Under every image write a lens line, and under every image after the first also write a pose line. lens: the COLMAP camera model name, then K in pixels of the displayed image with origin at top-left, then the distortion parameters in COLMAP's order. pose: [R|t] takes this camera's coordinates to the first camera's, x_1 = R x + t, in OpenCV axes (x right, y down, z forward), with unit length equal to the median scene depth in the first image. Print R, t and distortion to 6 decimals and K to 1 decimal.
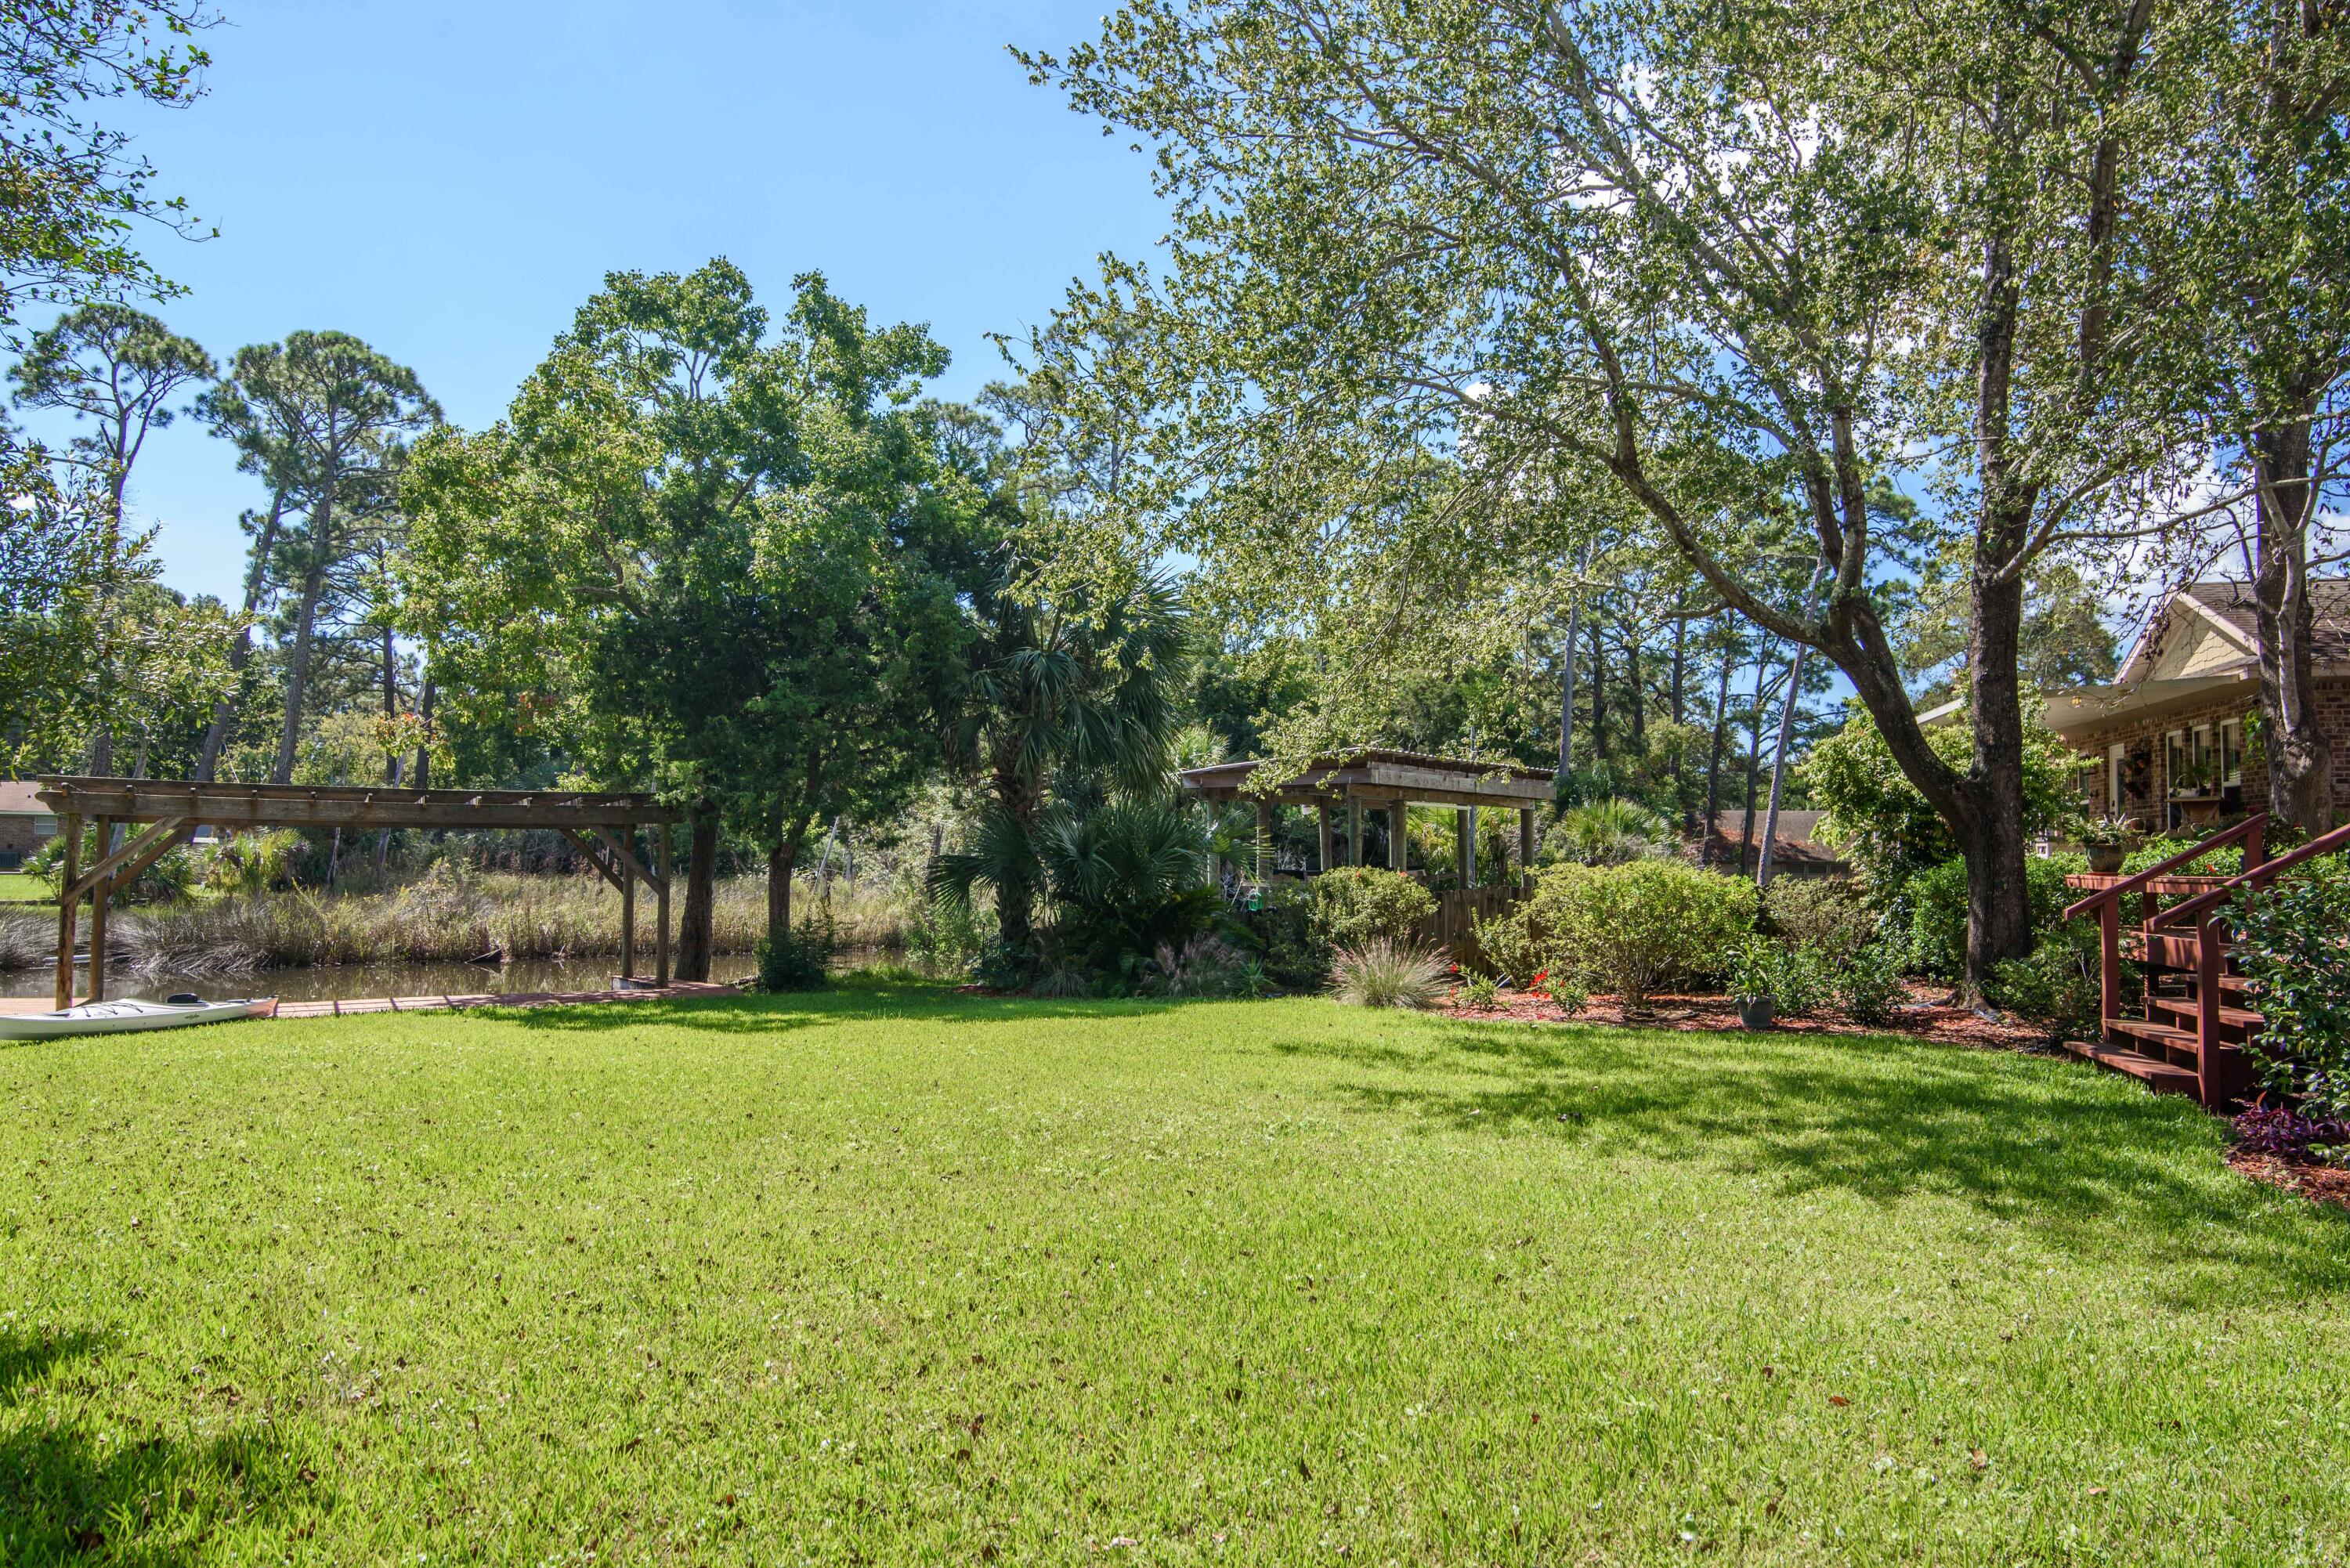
lens RADIAL K [[1560.4, 0, 1215.8], [0, 1560.4, 778.3], [0, 0, 1]] dist [0.003902, -0.000509]
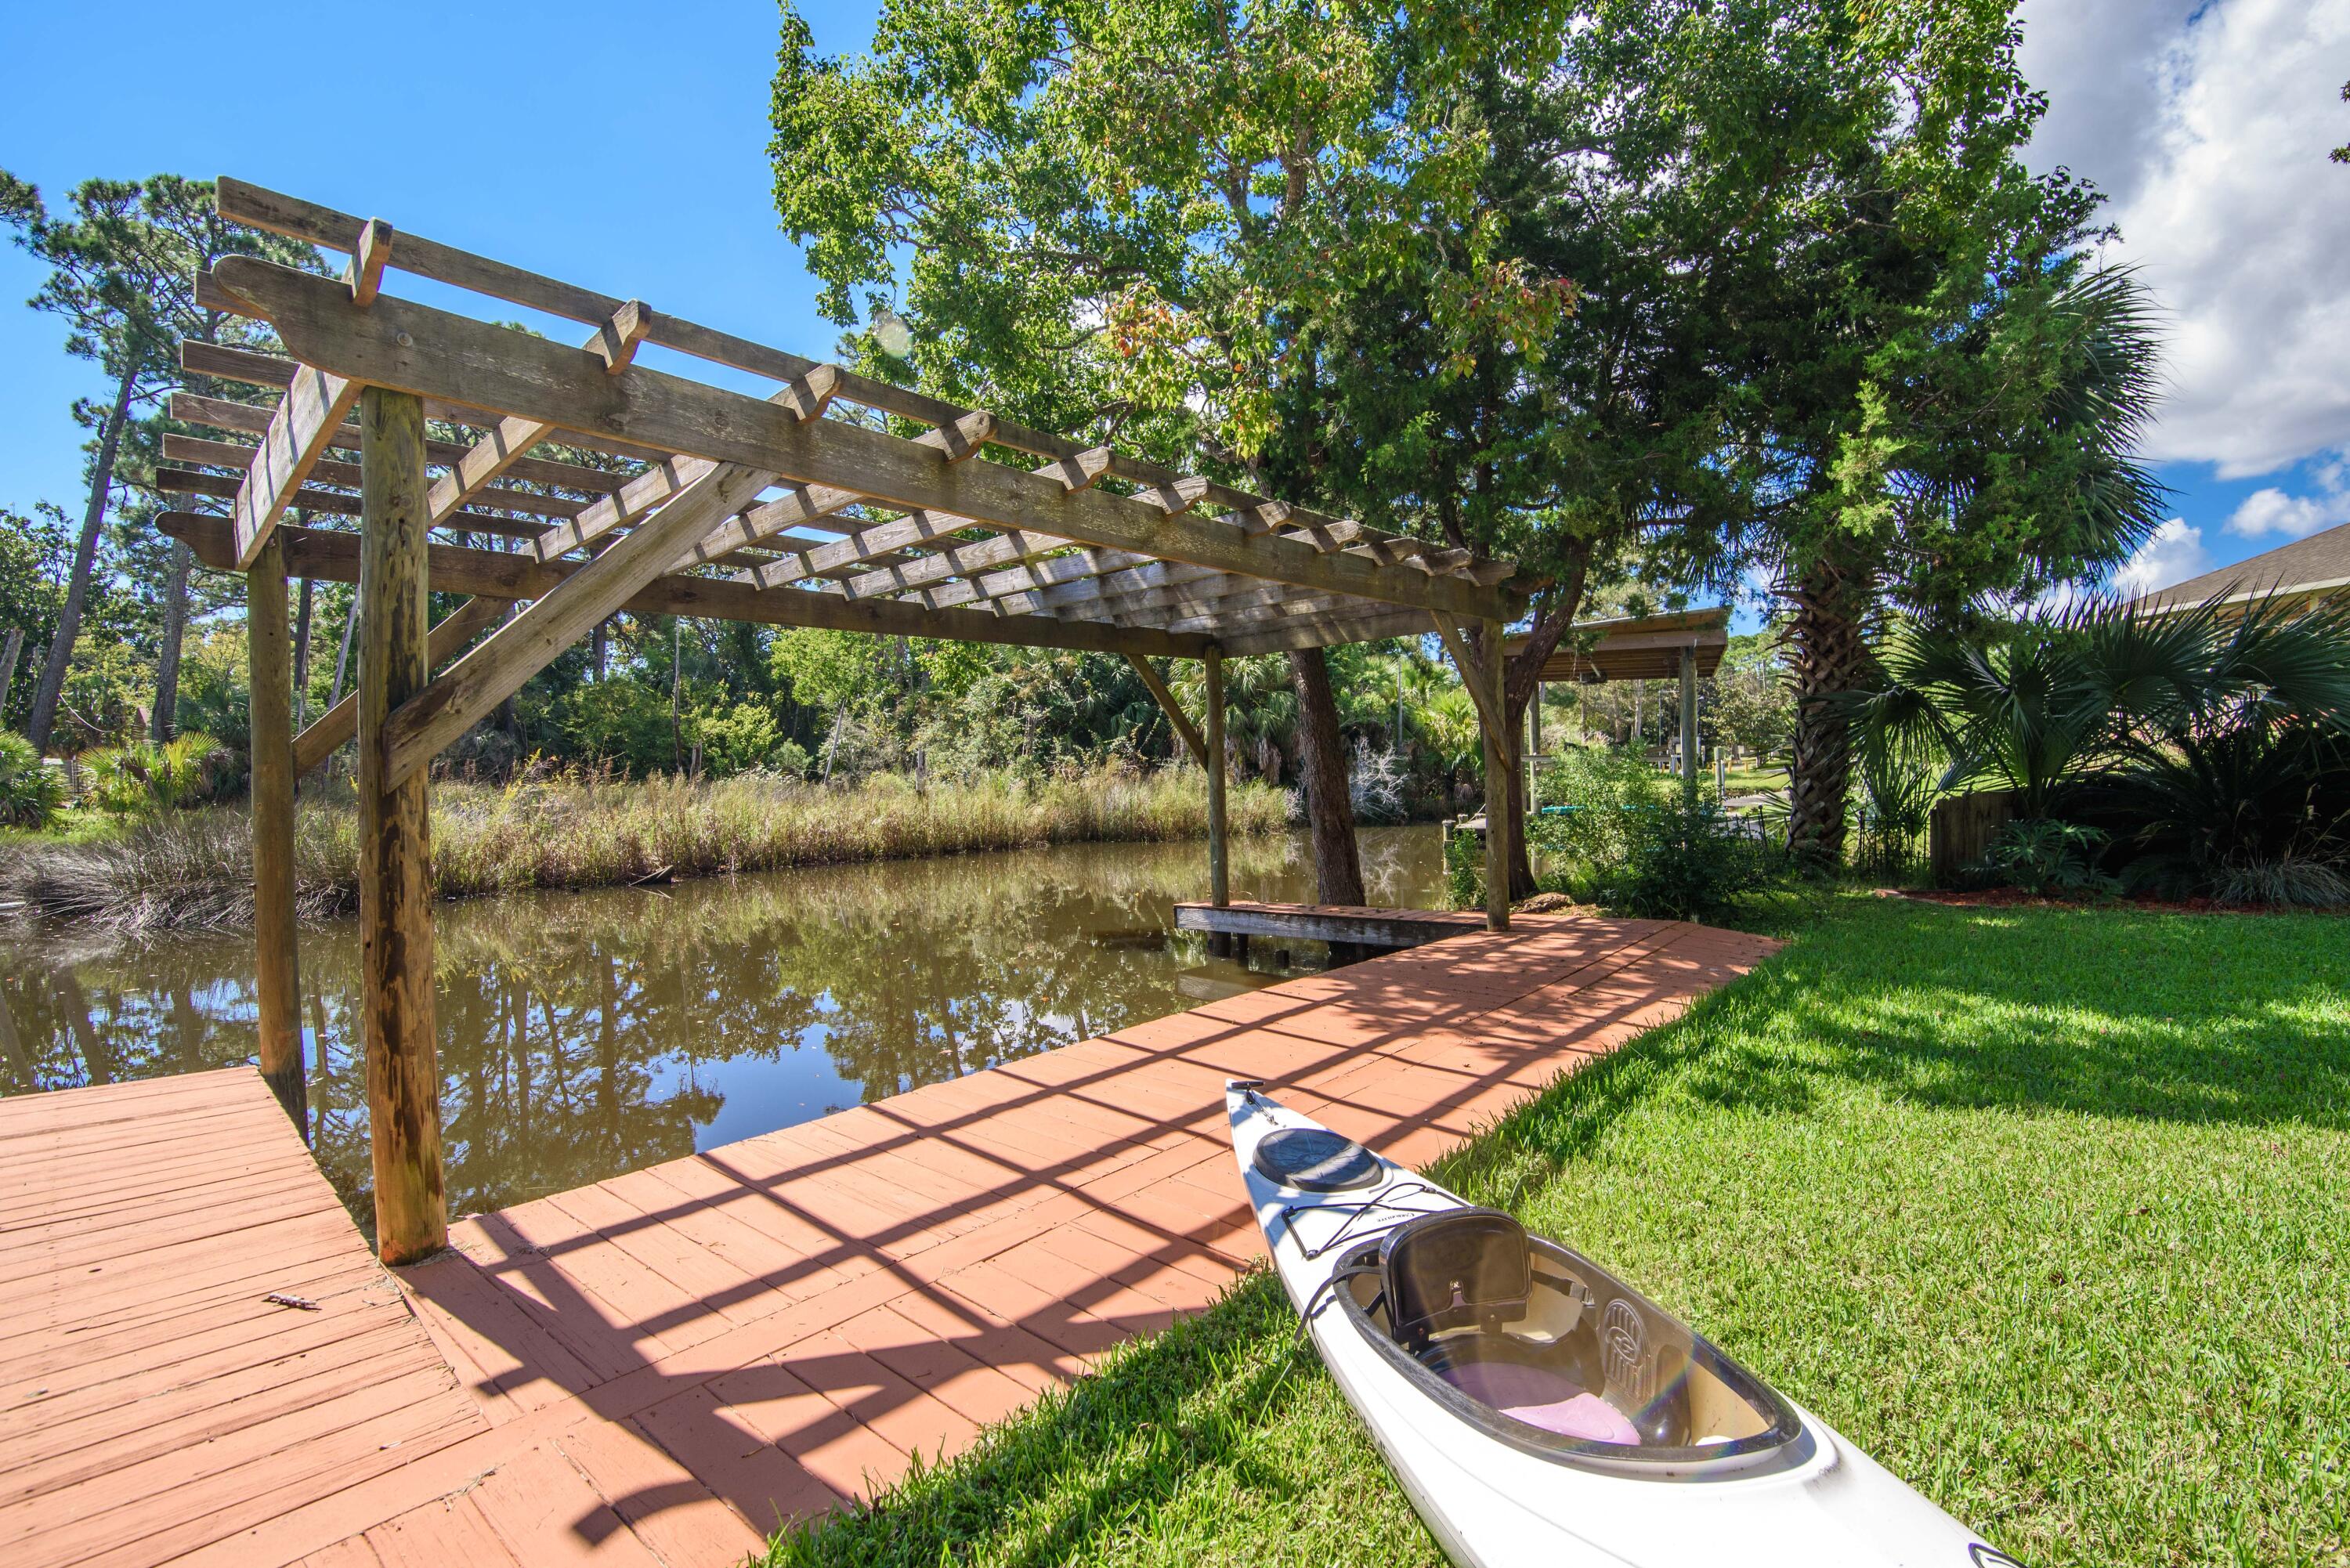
lens RADIAL K [[1077.1, 0, 1188.0], [0, 1077.1, 777.7], [0, 0, 1]] dist [-0.010566, -0.000638]
pose [[0.961910, -0.022811, 0.272413, -0.654745], [0.007921, 0.998420, 0.055634, 0.076255], [-0.273251, -0.051357, 0.960571, 0.818061]]
